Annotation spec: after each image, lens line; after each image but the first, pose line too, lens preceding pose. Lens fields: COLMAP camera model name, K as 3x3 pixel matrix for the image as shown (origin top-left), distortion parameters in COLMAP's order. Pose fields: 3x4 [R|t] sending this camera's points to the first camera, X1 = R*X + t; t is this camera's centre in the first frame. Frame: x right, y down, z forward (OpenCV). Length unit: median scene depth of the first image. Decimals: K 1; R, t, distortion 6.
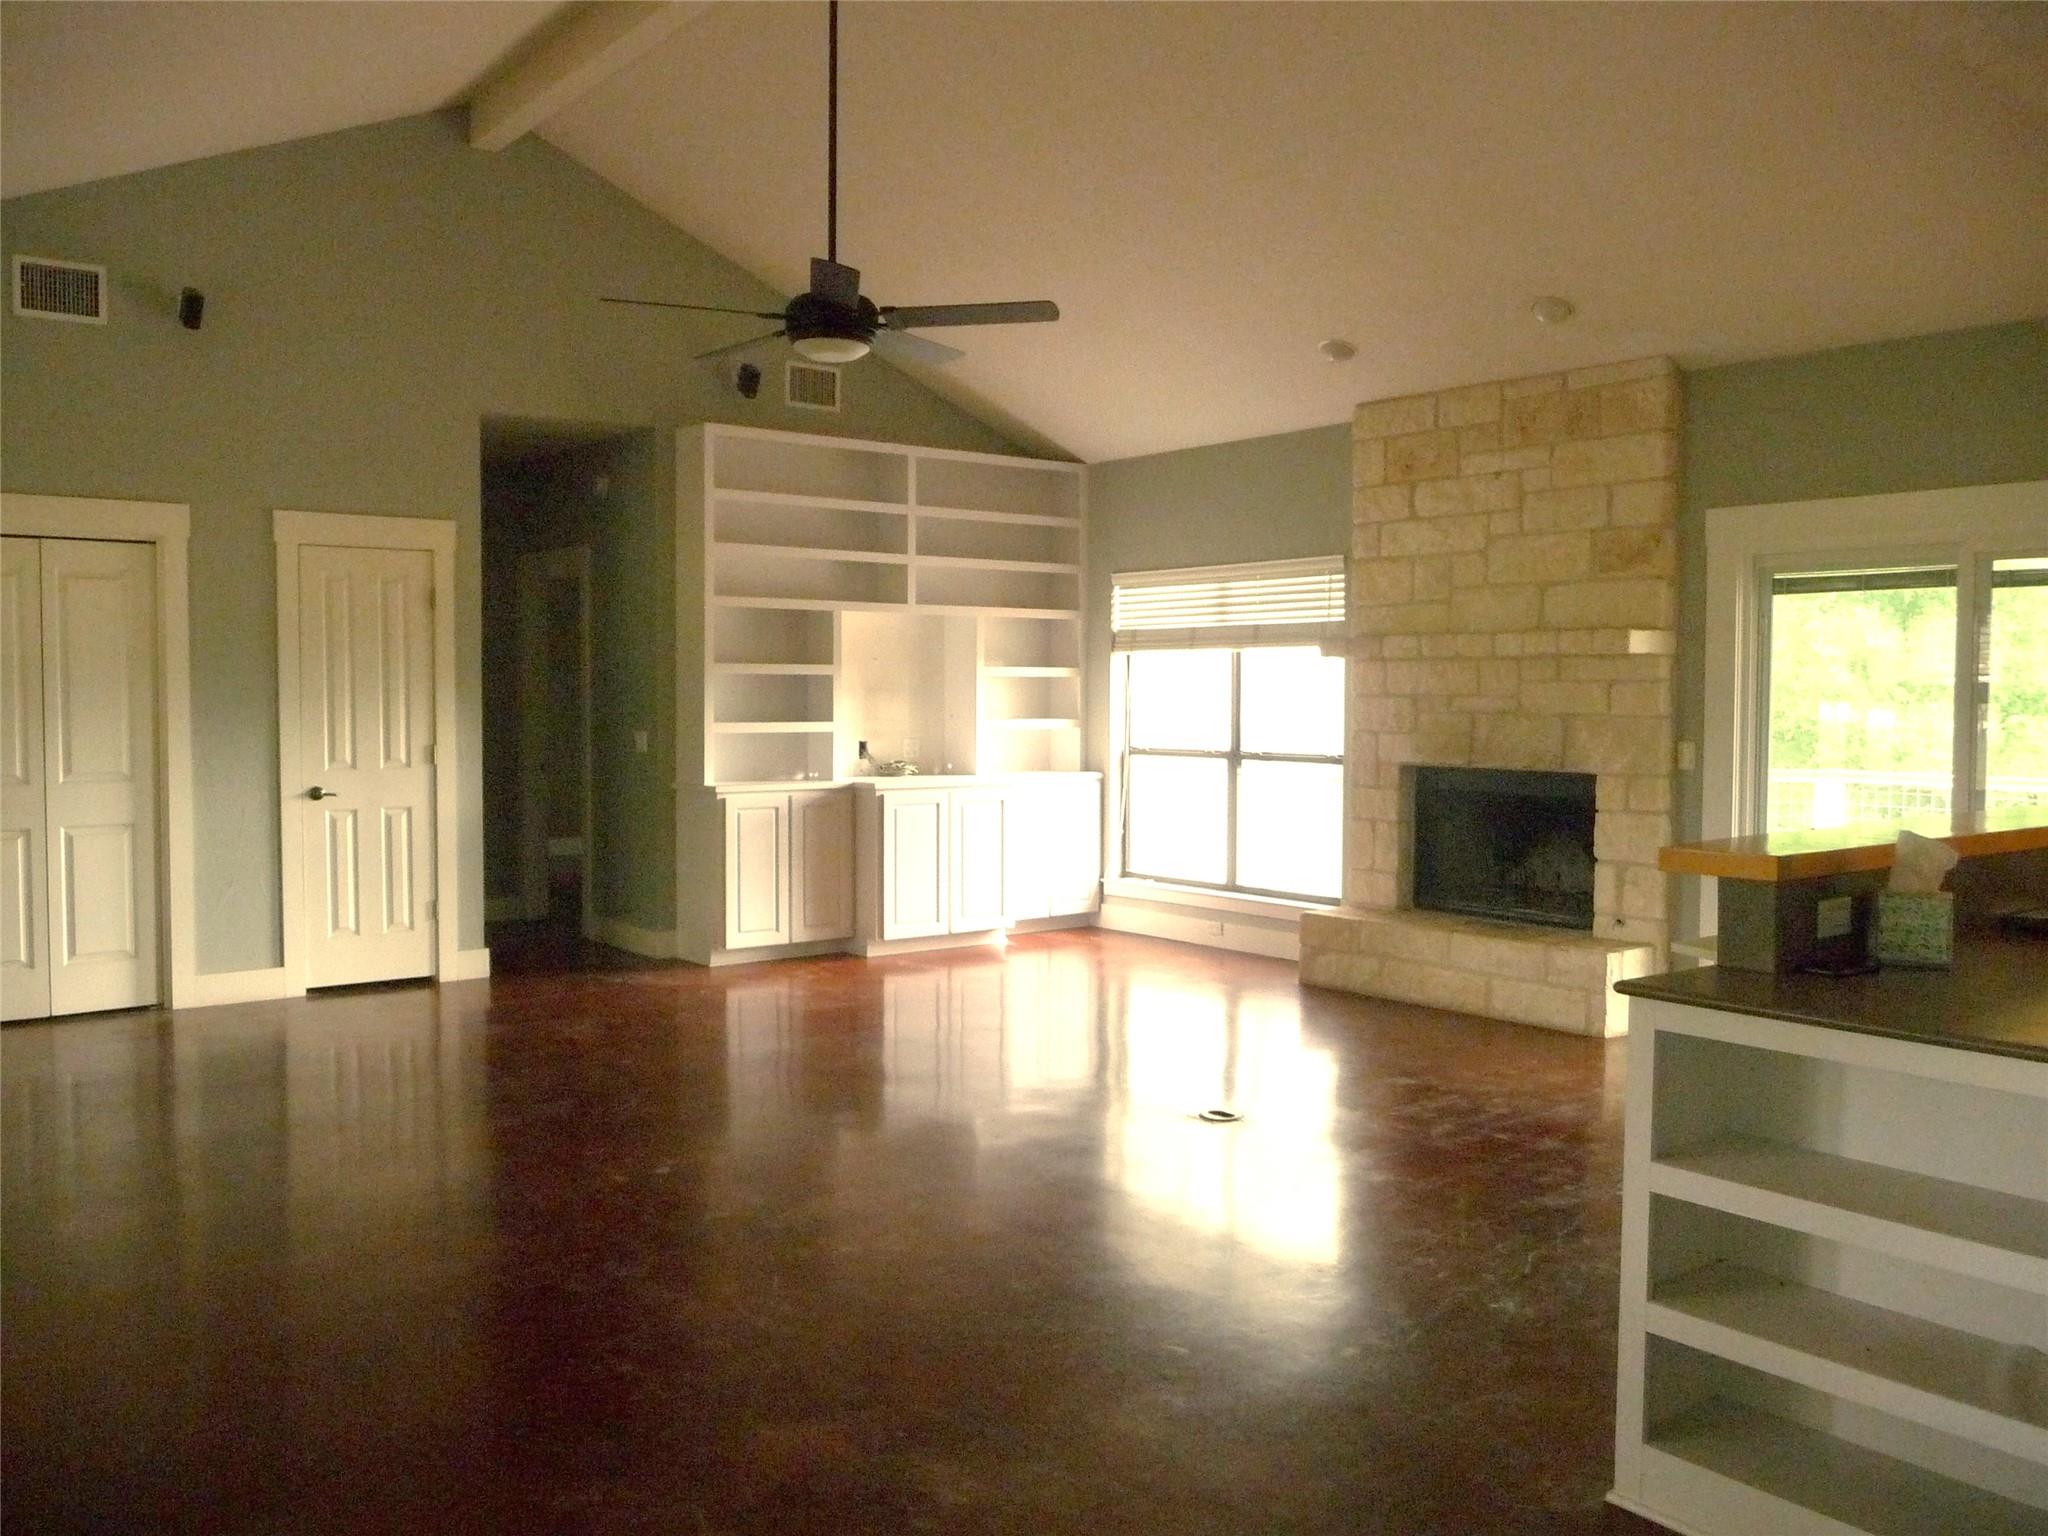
lens RADIAL K [[1668.8, 0, 1012.4], [0, 1668.8, 768.4], [0, 0, 1]] dist [-0.019420, 0.001680]
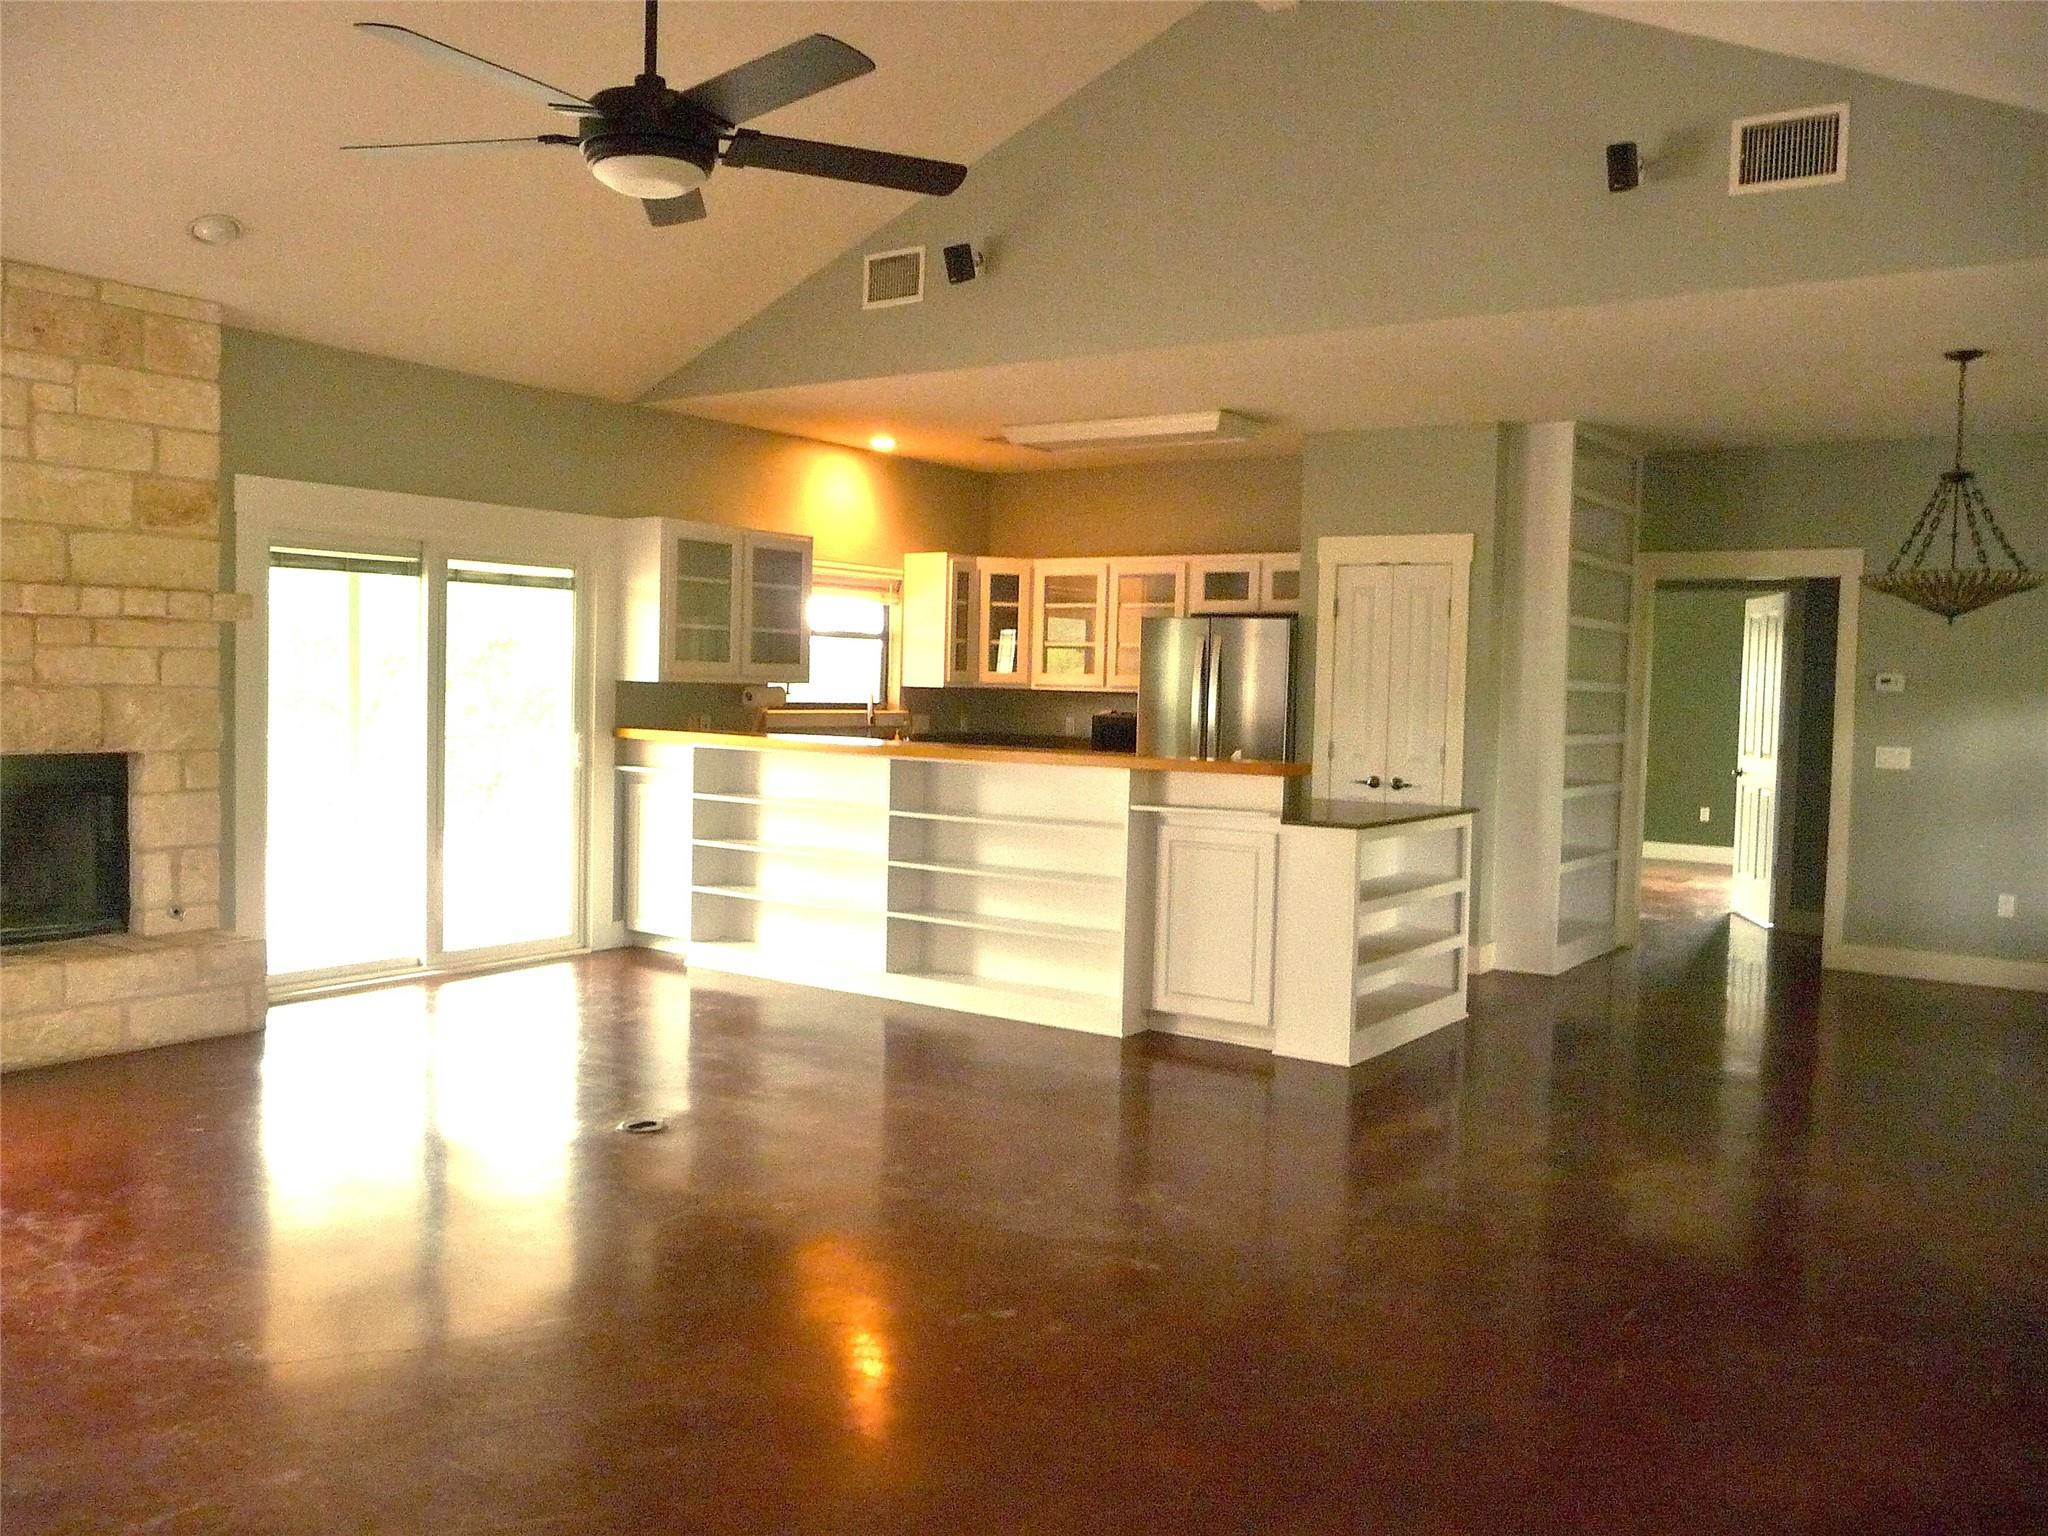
lens RADIAL K [[1668.8, 0, 1014.2], [0, 1668.8, 769.7], [0, 0, 1]] dist [-0.019420, 0.001680]
pose [[-0.299485, -0.066062, 0.951811, -0.629839], [0.017289, 0.997060, 0.074642, -0.045481], [-0.953944, 0.038810, -0.297463, 0.824700]]
